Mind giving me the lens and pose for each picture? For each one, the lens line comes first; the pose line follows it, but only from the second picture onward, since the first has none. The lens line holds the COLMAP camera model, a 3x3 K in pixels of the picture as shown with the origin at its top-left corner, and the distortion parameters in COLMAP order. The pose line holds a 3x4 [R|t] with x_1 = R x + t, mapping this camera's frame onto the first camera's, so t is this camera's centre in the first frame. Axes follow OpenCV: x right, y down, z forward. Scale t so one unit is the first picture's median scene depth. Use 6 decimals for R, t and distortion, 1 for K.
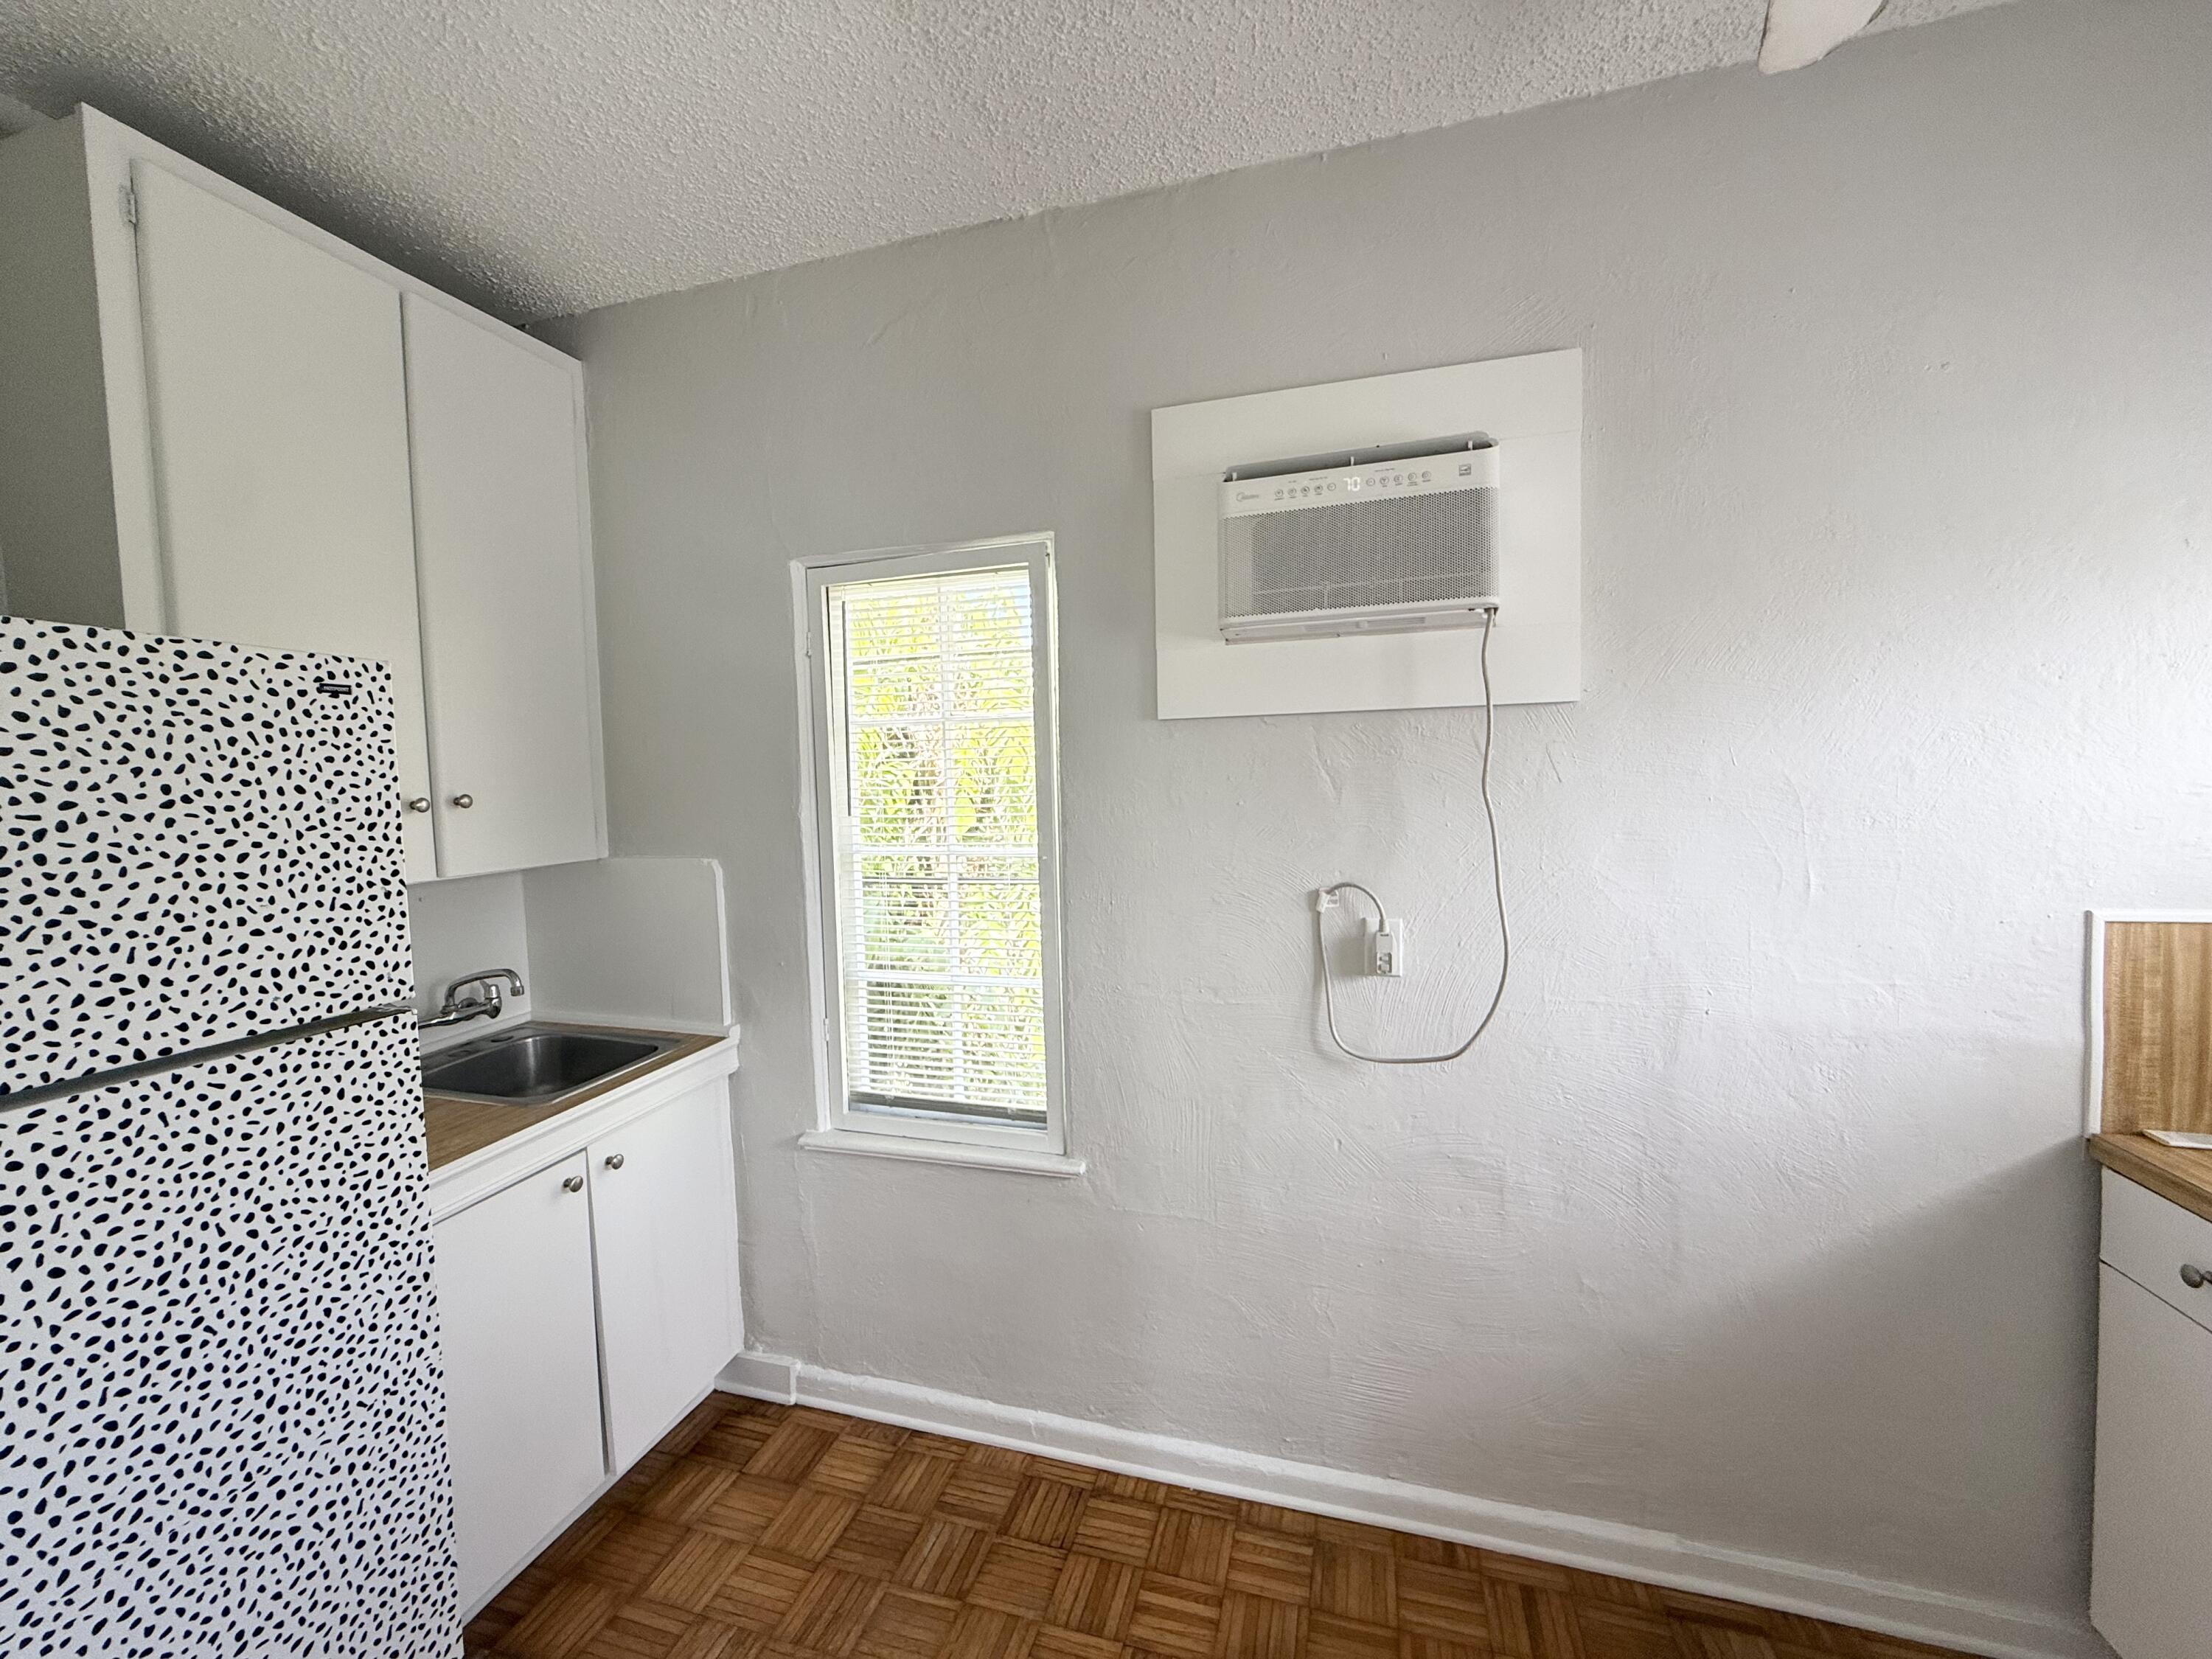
lens RADIAL K [[884.8, 0, 1091.1], [0, 884.8, 829.9], [0, 0, 1]] dist [0.000645, -0.000120]
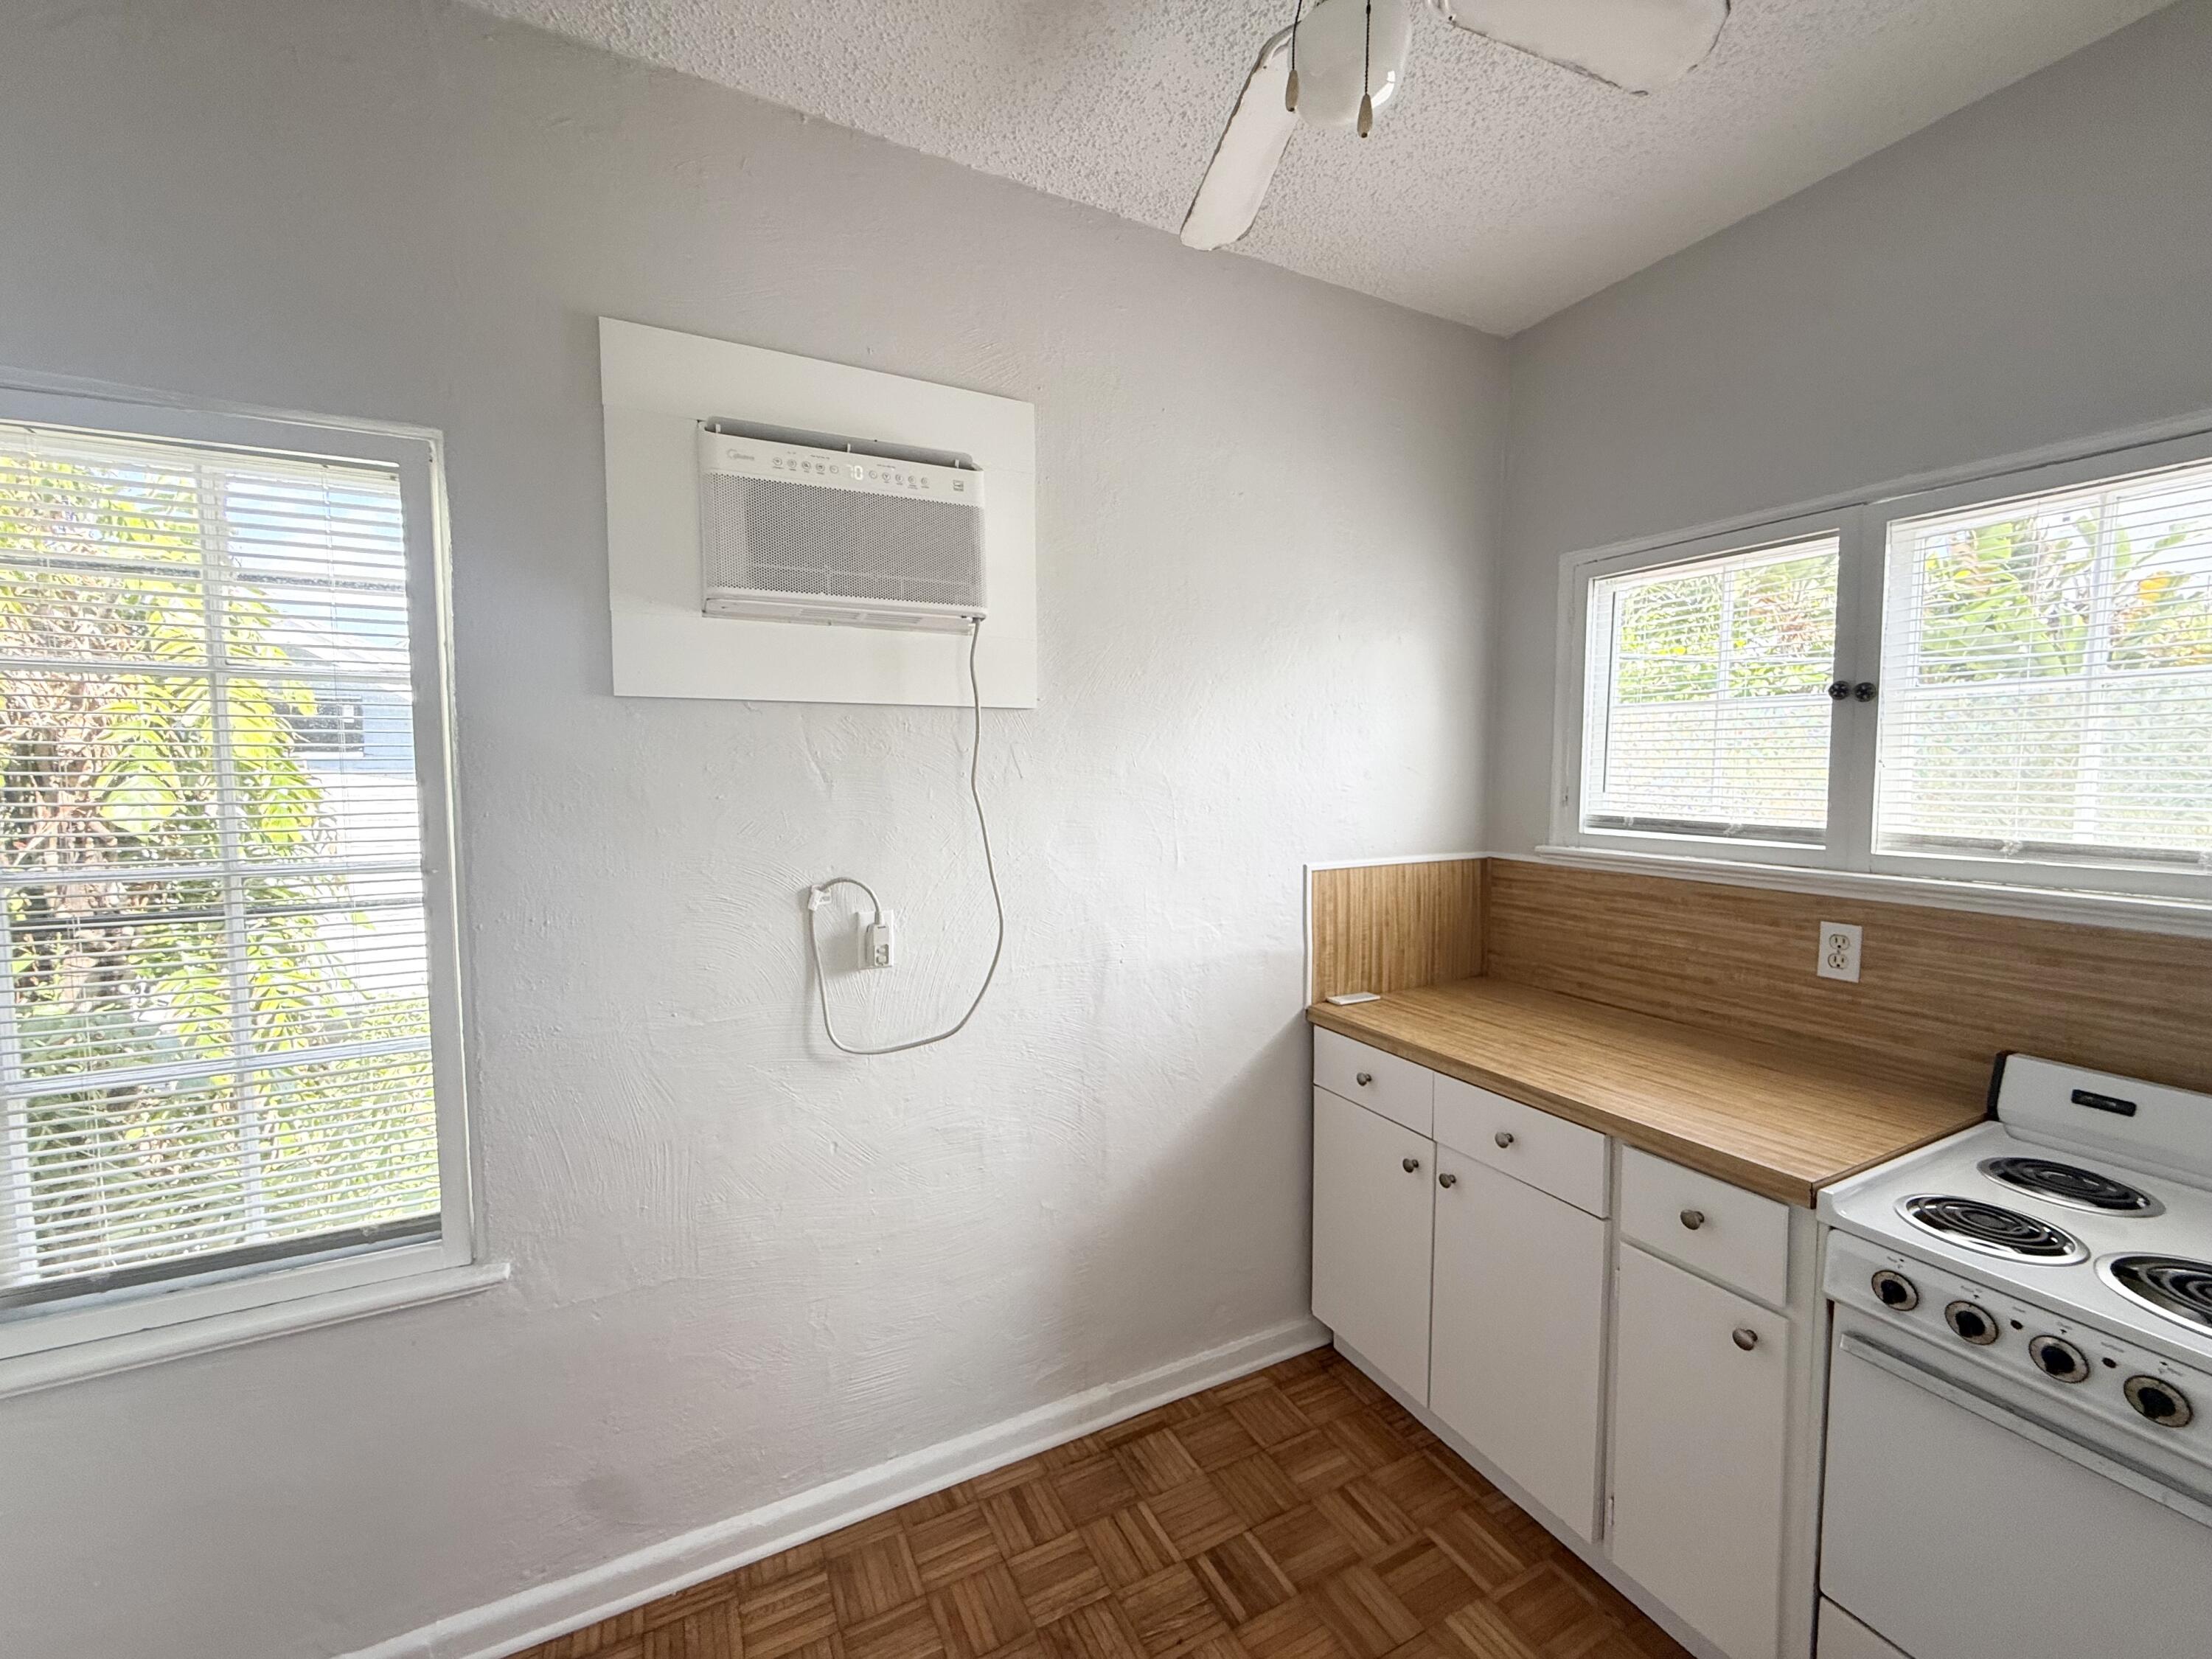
lens RADIAL K [[884.8, 0, 1102.1], [0, 884.8, 830.0], [0, 0, 1]] dist [0.000645, -0.000120]
pose [[0.723442, -0.025852, 0.689901, -0.186345], [0.024557, 0.999630, 0.011708, 0.002463], [-0.689948, 0.008472, 0.723809, 0.096641]]
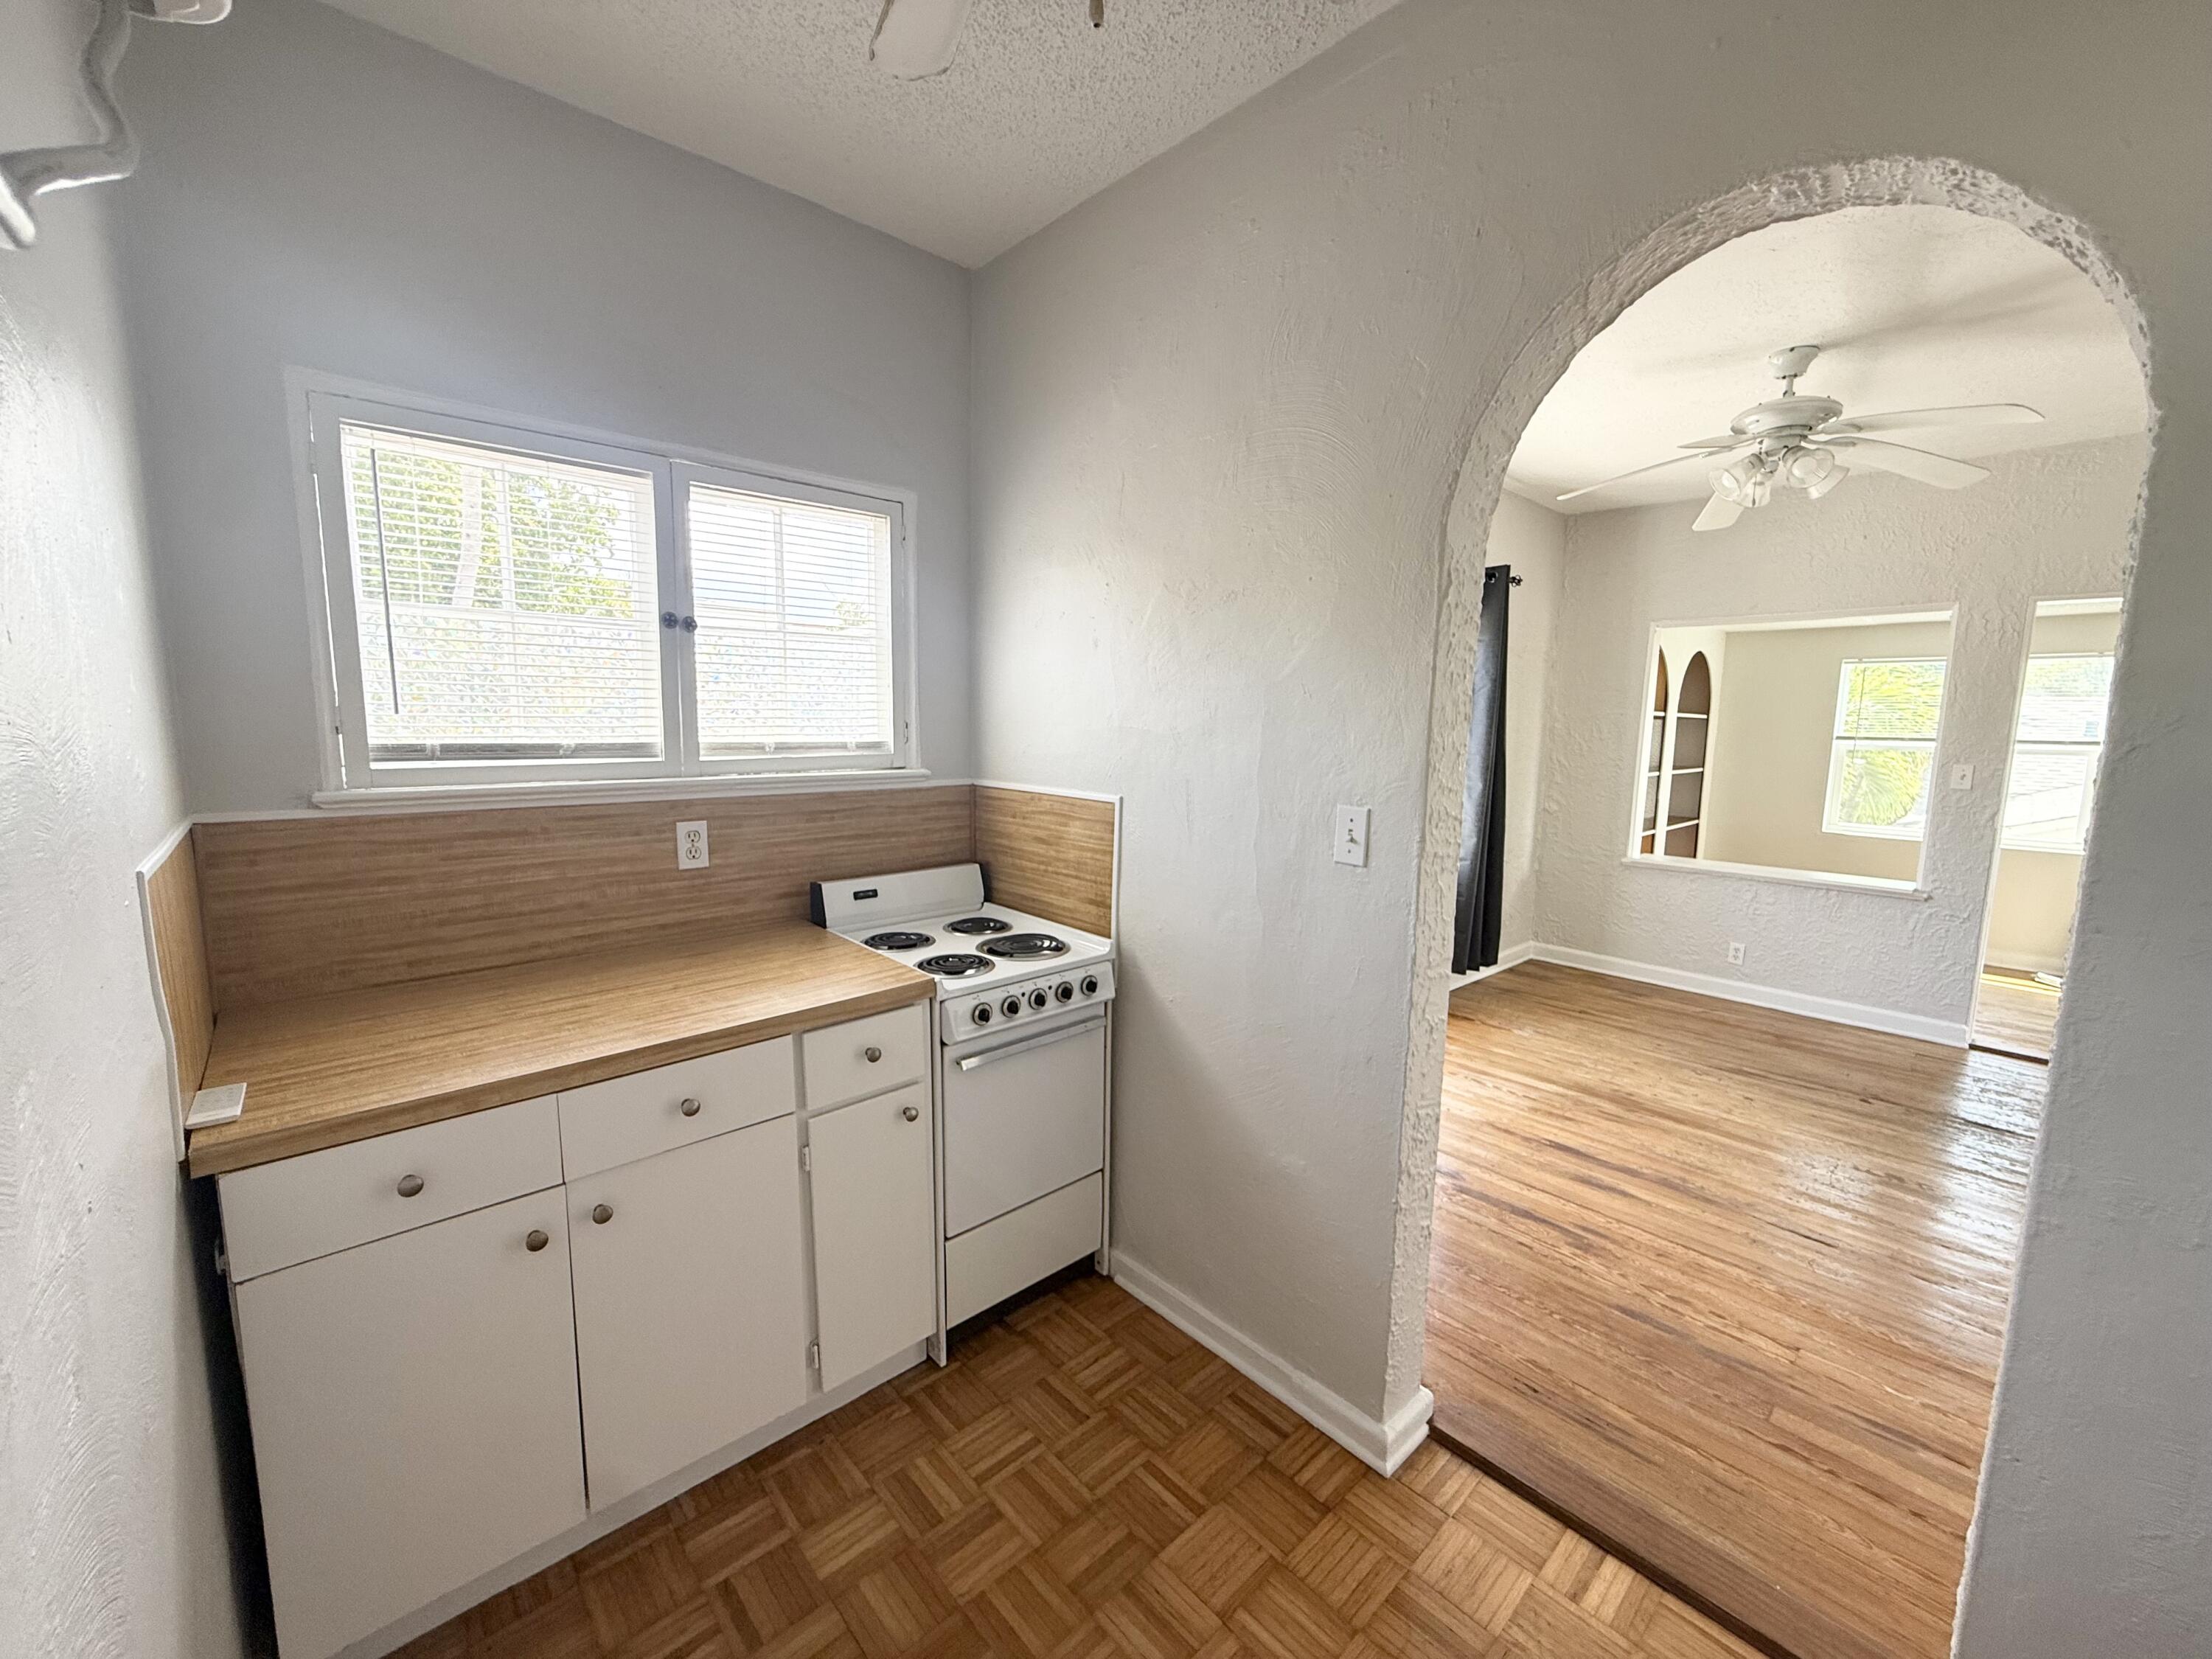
lens RADIAL K [[884.8, 0, 1103.9], [0, 884.8, 822.8], [0, 0, 1]] dist [0.000645, -0.000120]
pose [[-0.856420, -0.055130, 0.513328, 0.042615], [0.036903, 0.985202, 0.167376, -0.039487], [-0.514960, 0.162288, -0.841712, 1.043431]]
